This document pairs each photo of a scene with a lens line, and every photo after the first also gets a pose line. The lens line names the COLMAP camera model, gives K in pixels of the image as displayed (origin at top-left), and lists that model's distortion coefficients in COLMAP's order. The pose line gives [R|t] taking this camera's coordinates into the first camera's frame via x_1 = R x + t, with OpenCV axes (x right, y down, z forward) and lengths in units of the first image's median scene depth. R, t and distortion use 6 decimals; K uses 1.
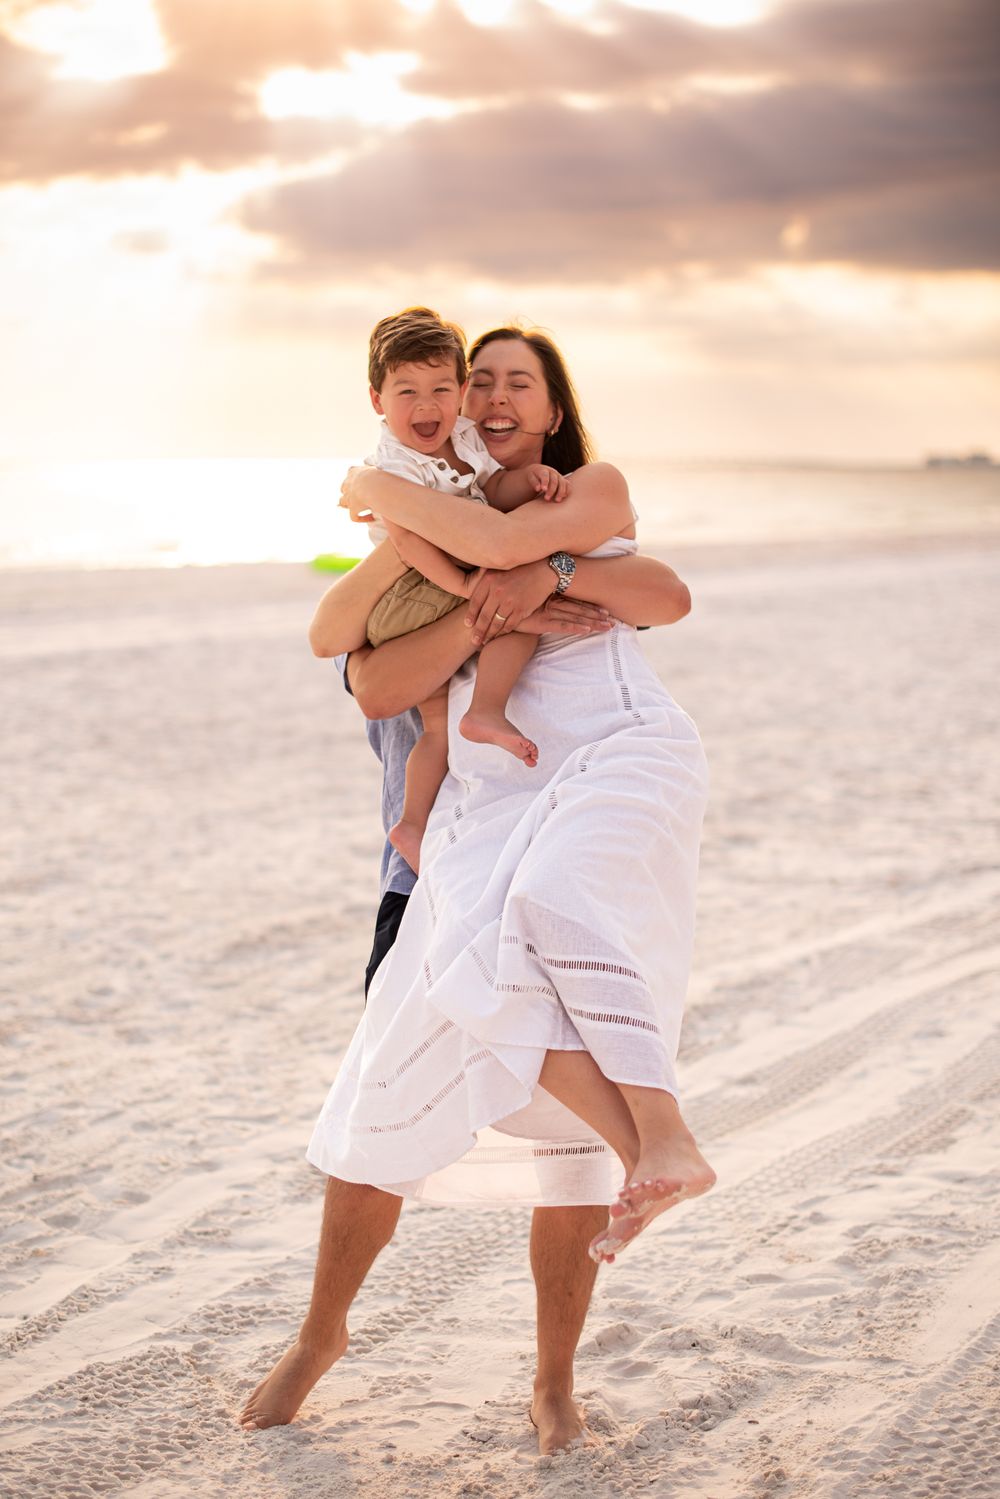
lens RADIAL K [[2725.5, 0, 500.0], [0, 2725.5, 749.5], [0, 0, 1]] dist [-0.142957, 0.000000]
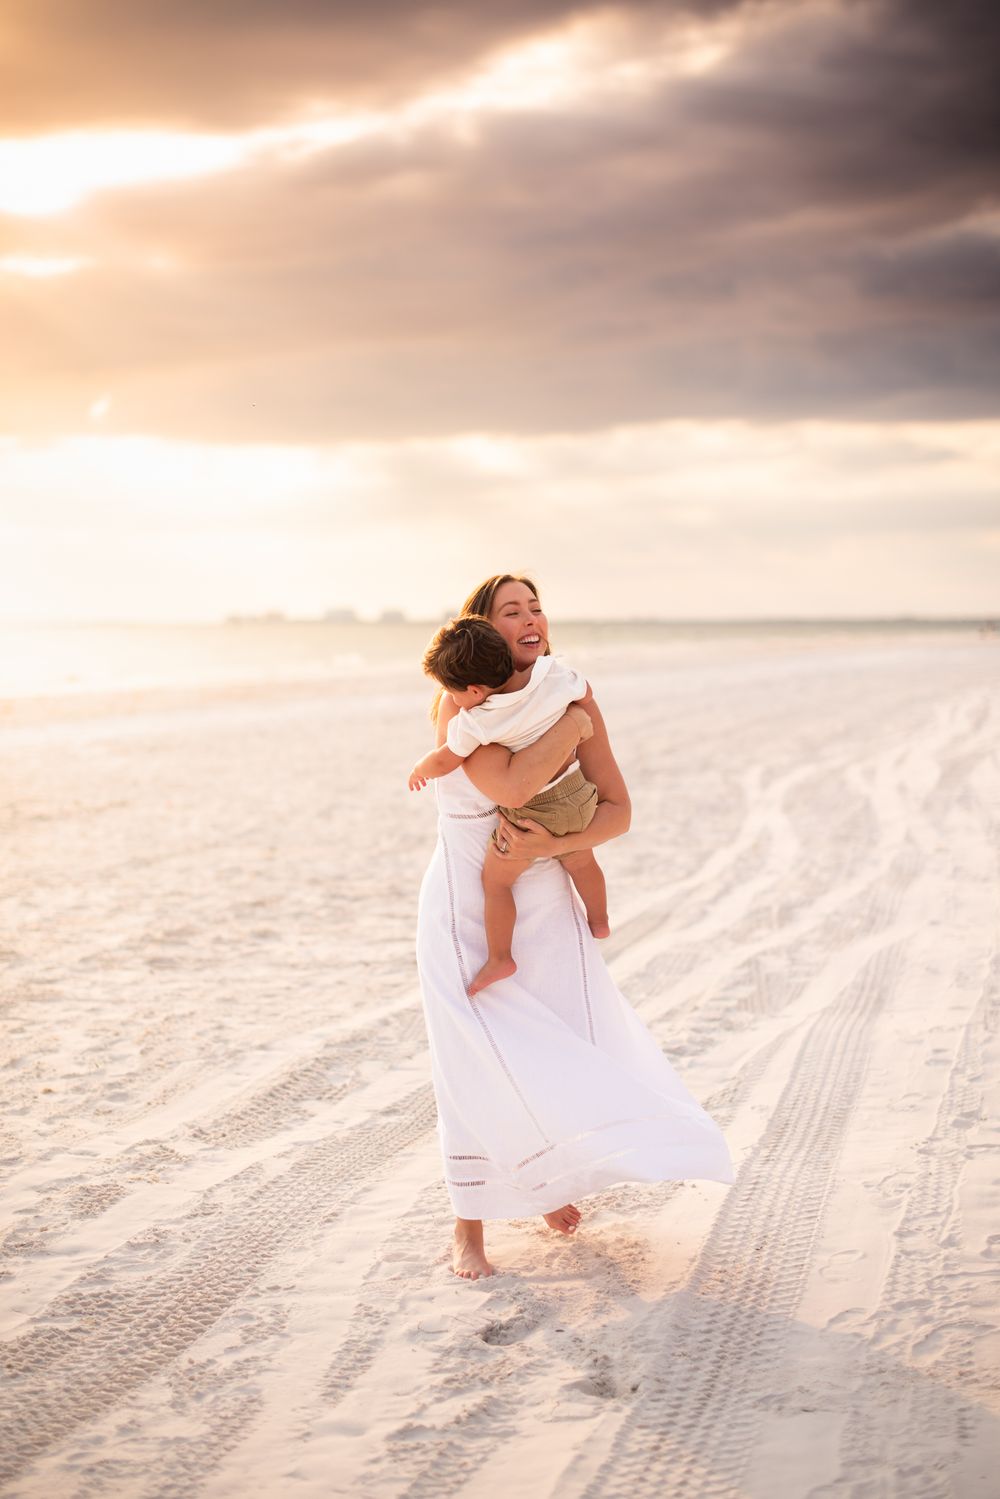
lens RADIAL K [[2725.5, 0, 500.1], [0, 2725.5, 749.6], [0, 0, 1]] dist [-0.142957, 0.000000]
pose [[0.951245, -0.019683, 0.307809, -0.253714], [0.039251, 0.997573, -0.057511, 0.037905], [-0.305930, 0.066789, 0.949708, -0.176764]]
